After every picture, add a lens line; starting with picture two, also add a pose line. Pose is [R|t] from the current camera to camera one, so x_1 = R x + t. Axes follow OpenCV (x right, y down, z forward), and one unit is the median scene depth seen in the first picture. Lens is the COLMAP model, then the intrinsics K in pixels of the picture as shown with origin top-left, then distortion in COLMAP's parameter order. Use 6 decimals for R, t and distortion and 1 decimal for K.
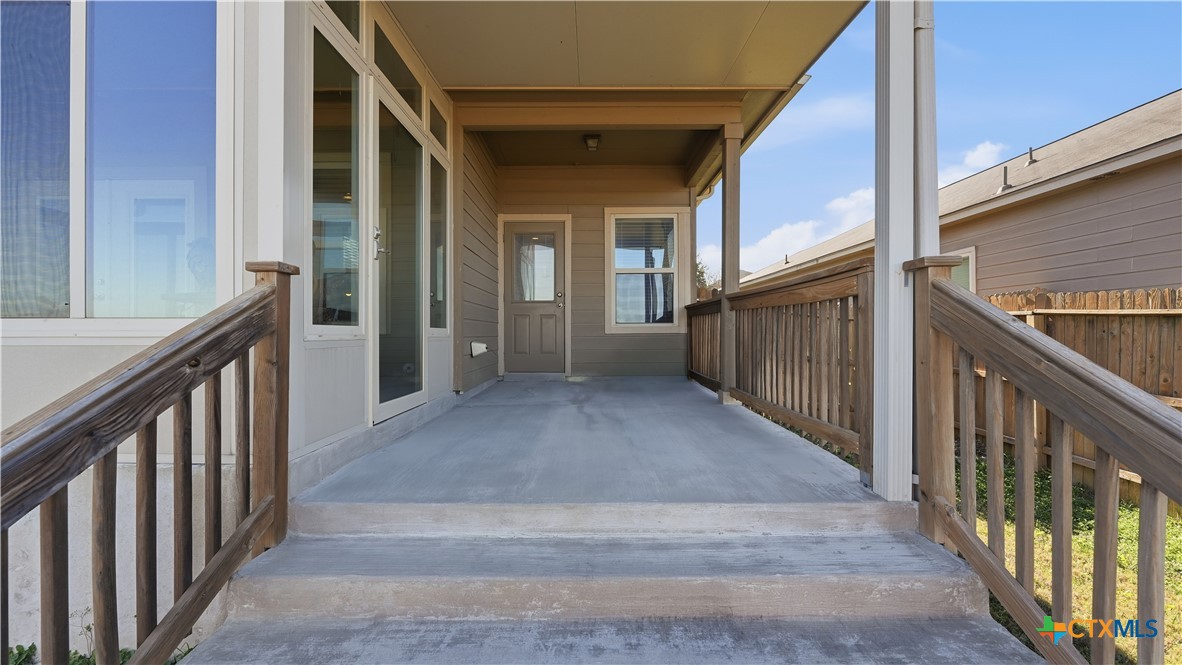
lens RADIAL K [[473.0, 0, 592.6], [0, 473.0, 336.9], [0, 0, 1]] dist [-0.002792, 0.000120]
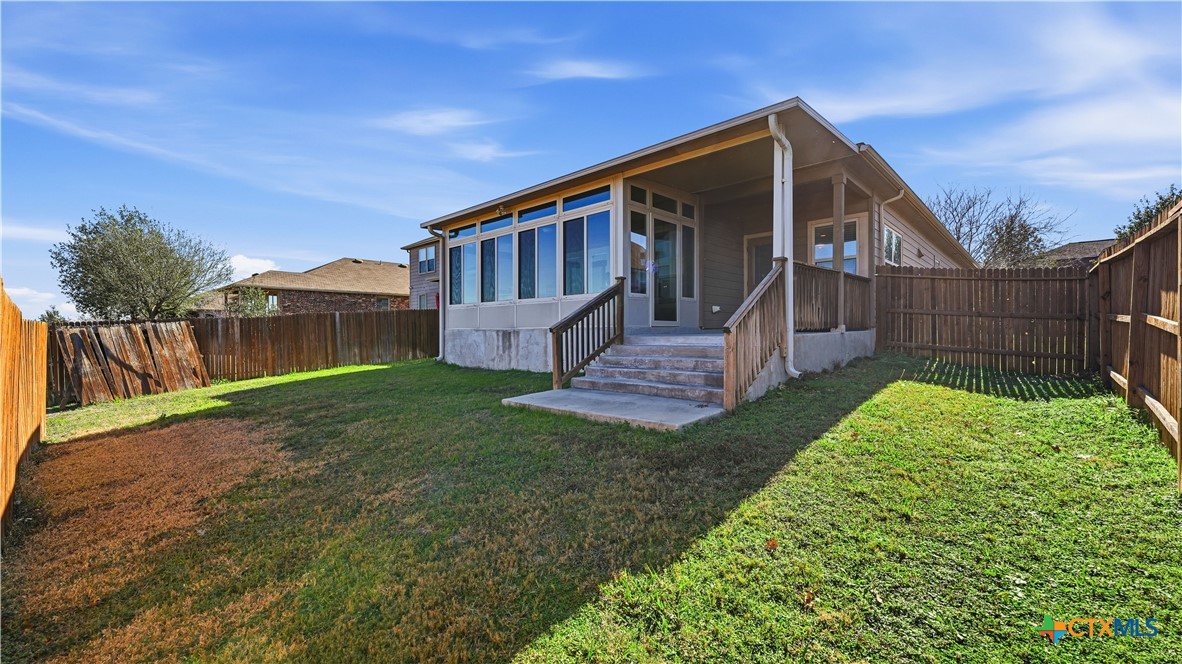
lens RADIAL K [[473.0, 0, 589.8], [0, 473.0, 335.1], [0, 0, 1]] dist [-0.002792, 0.000120]
pose [[0.723946, 0.003527, -0.689847, 1.934972], [-0.001521, 0.999993, 0.003516, 0.331818], [0.689854, -0.001496, 0.723947, -2.127408]]
